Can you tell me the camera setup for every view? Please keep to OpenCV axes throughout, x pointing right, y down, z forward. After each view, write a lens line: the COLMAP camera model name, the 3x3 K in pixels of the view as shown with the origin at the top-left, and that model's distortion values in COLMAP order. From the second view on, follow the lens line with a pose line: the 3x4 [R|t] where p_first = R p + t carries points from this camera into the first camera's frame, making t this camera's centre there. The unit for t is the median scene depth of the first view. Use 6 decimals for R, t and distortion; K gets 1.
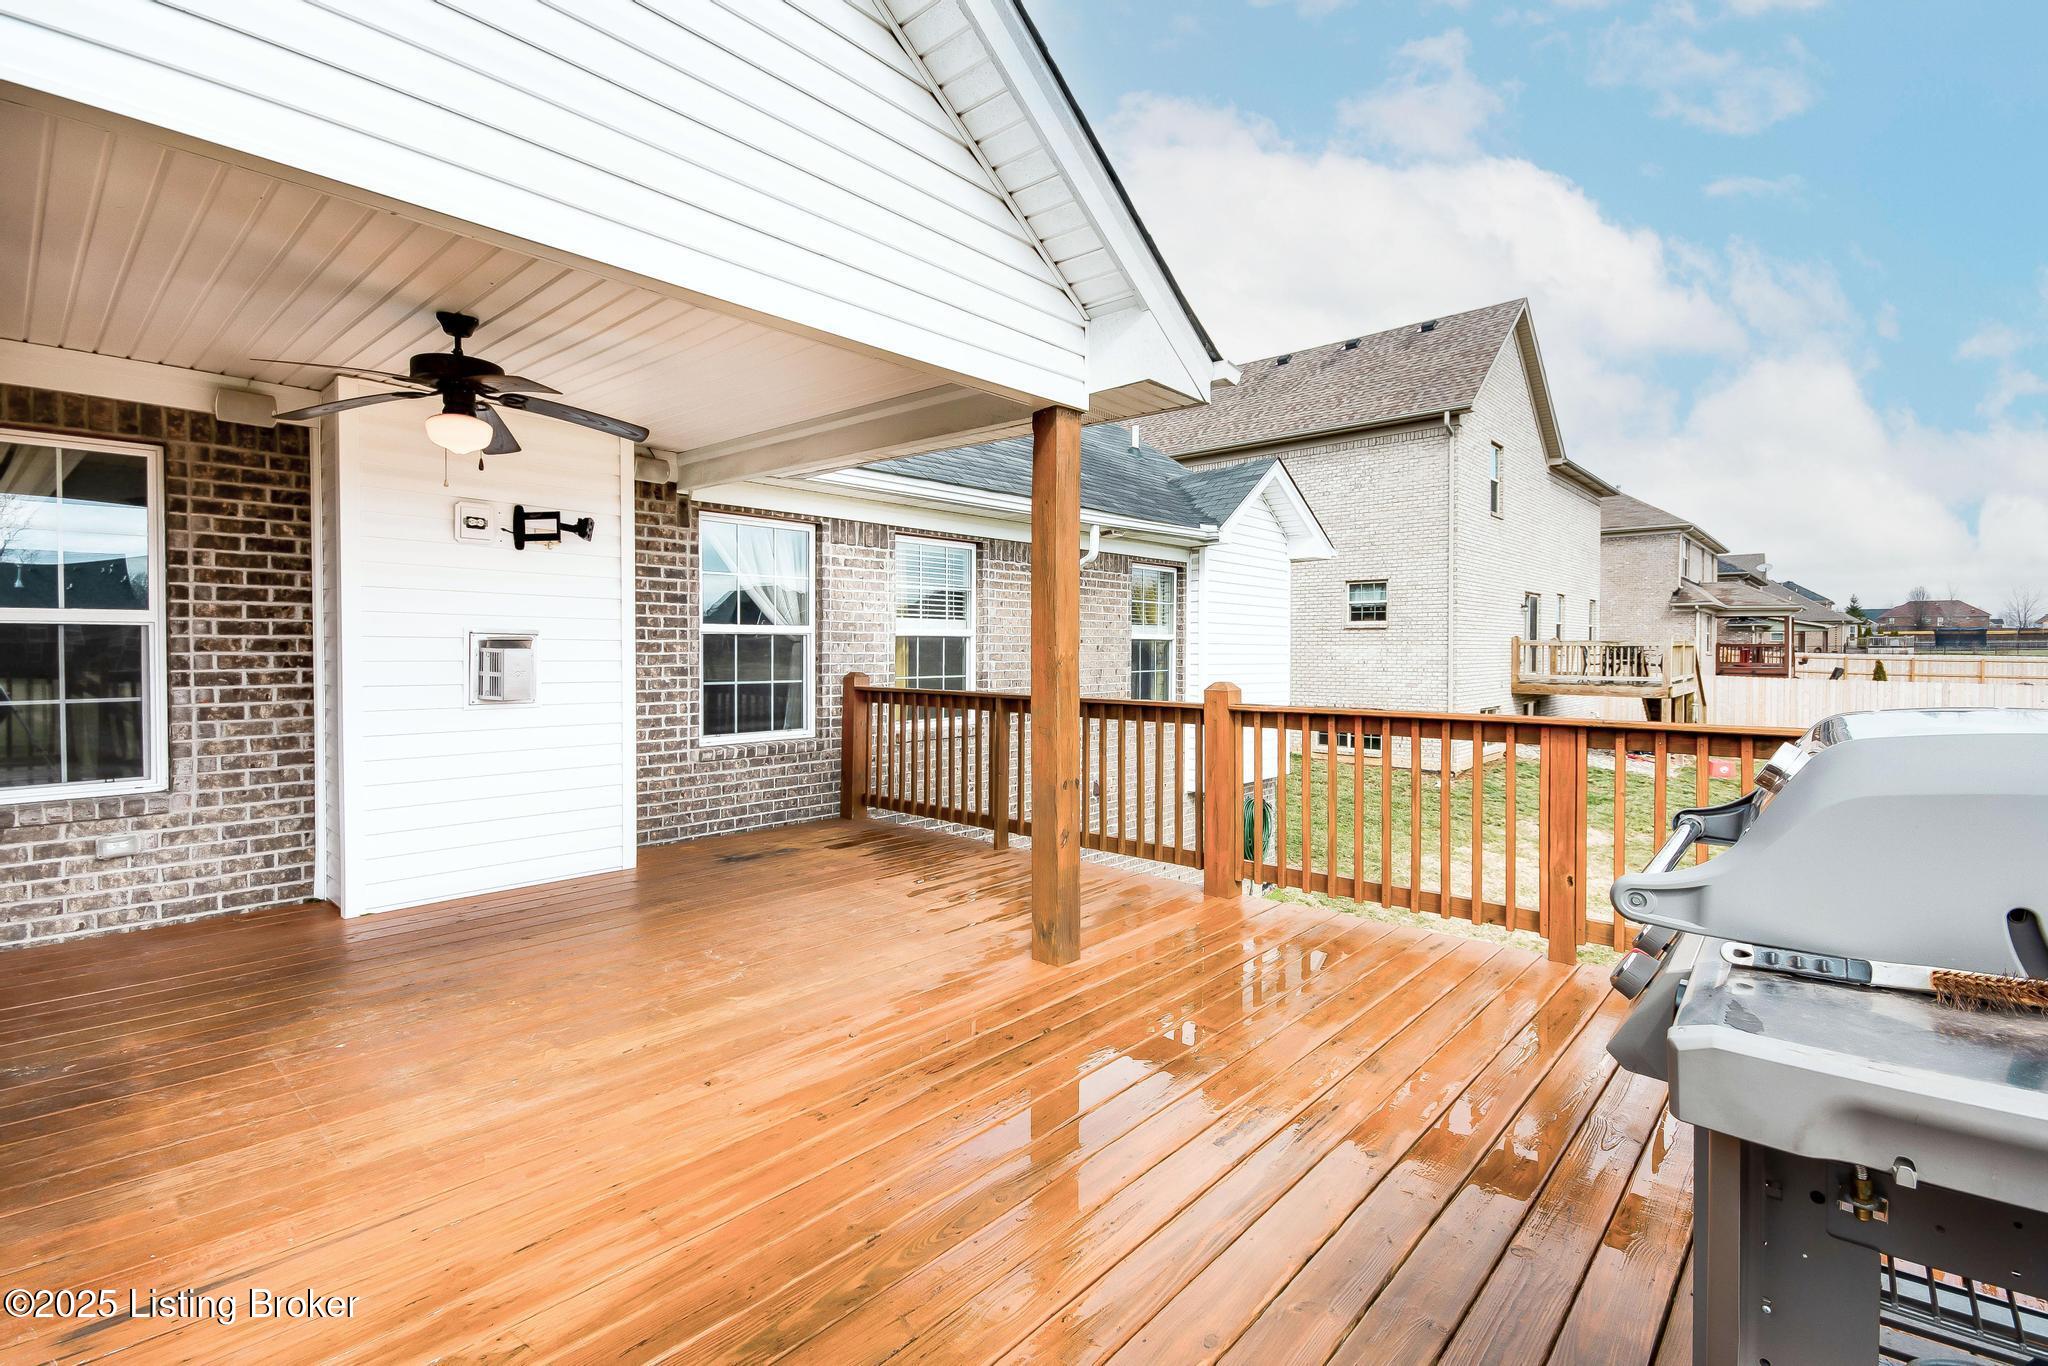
lens RADIAL K [[922.6, 0, 1020.1], [0, 922.6, 662.2], [0, 0, 1]] dist [0.004303, 0.000210]
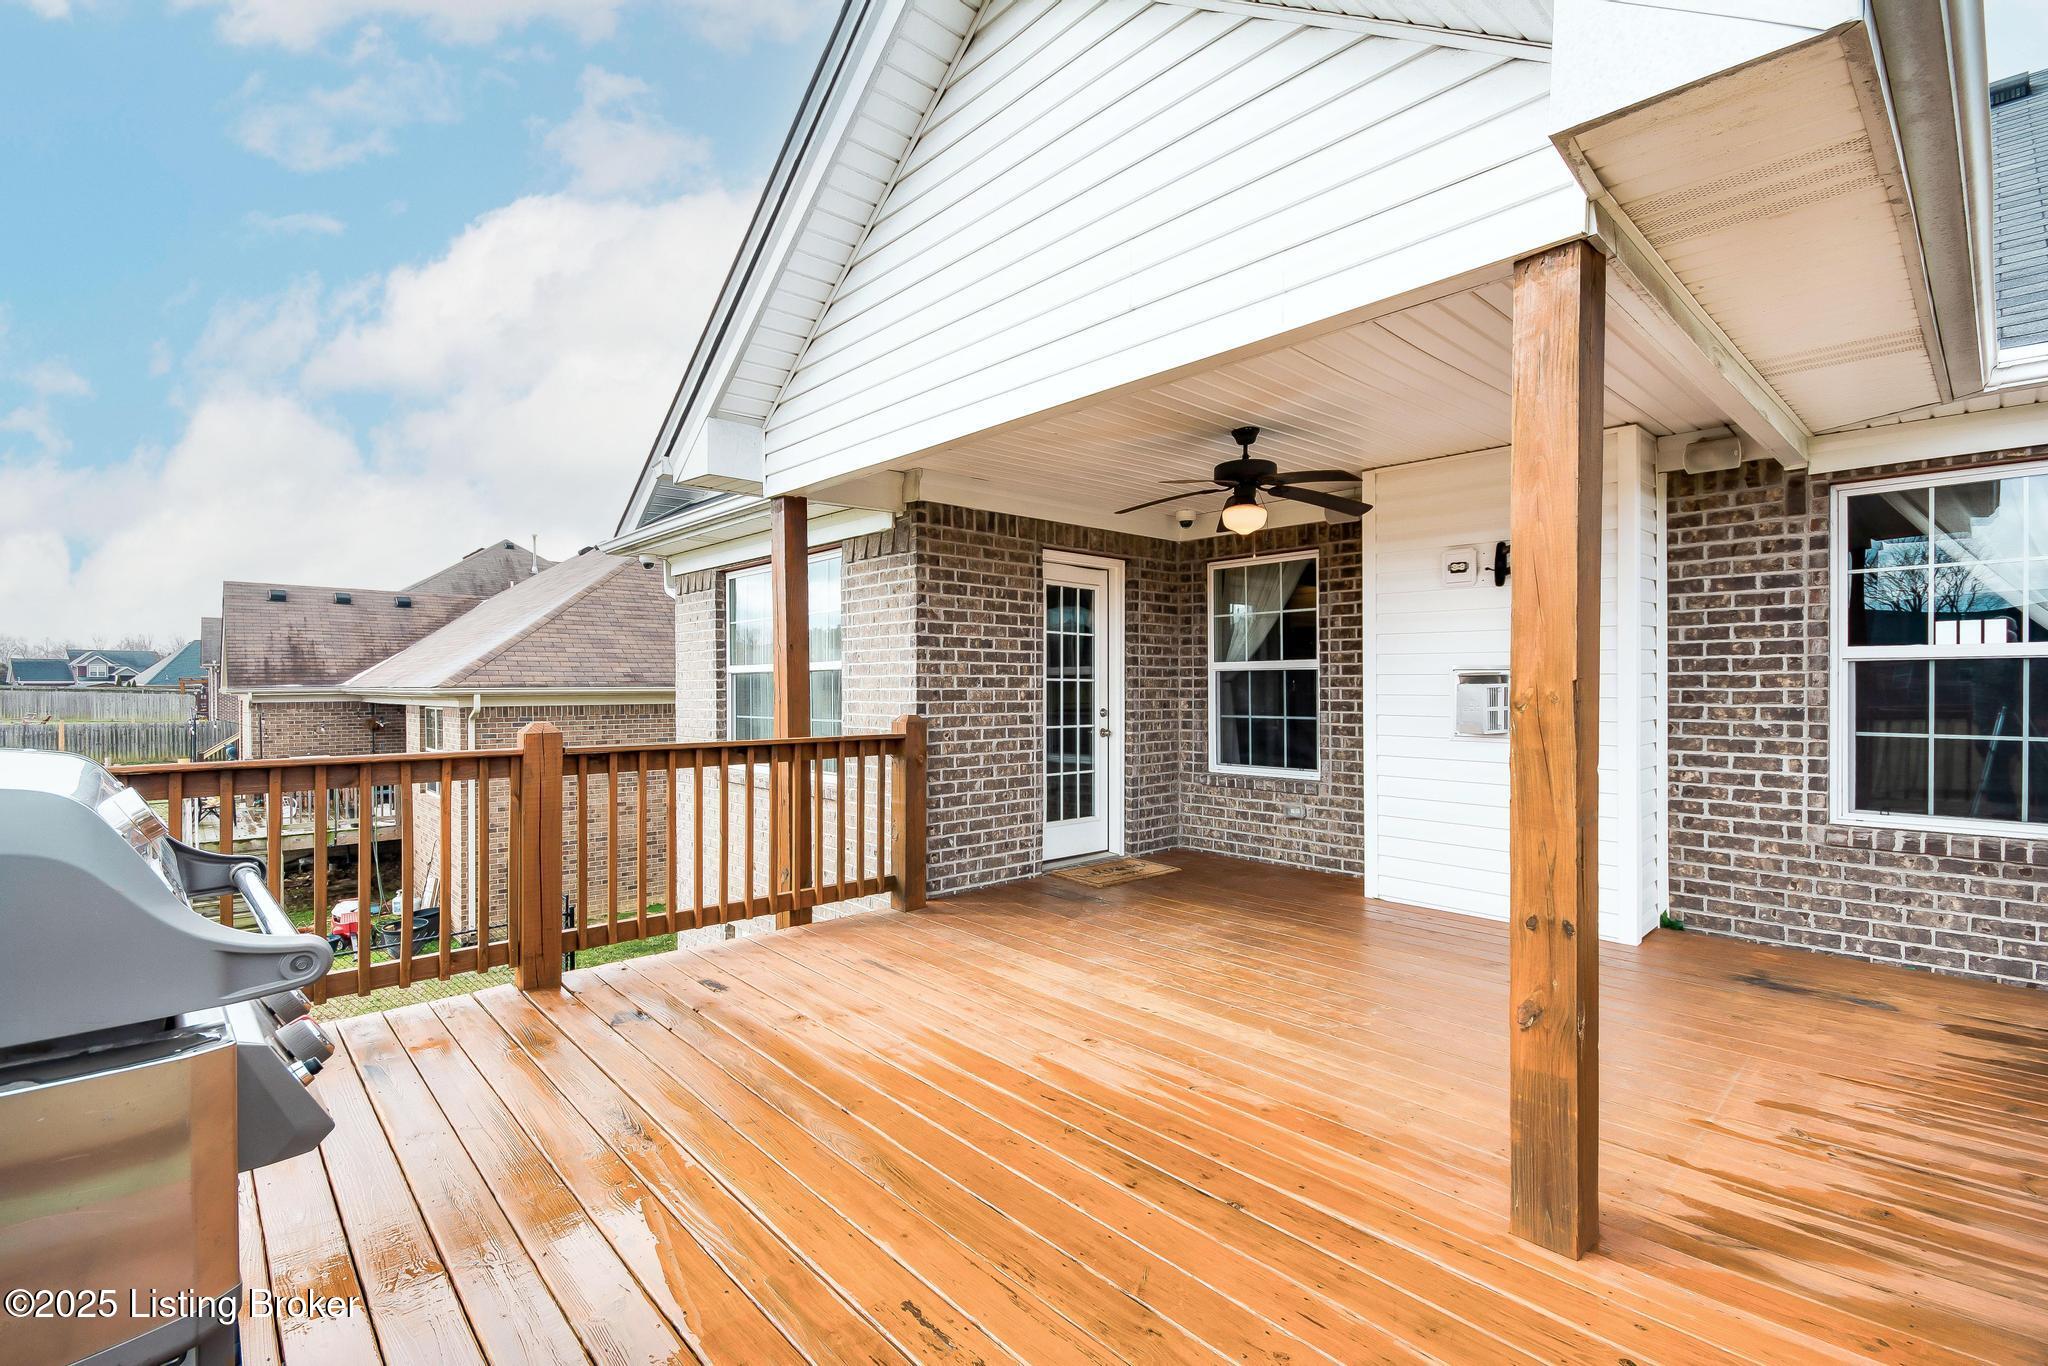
lens RADIAL K [[919.7, 0, 1052.5], [0, 919.7, 688.2], [0, 0, 1]] dist [0.005148, -0.000129]
pose [[-0.075963, 0.001820, -0.997109, 0.561423], [-0.011432, 0.999931, 0.002696, -0.008073], [0.997045, 0.011604, -0.075937, 0.662786]]
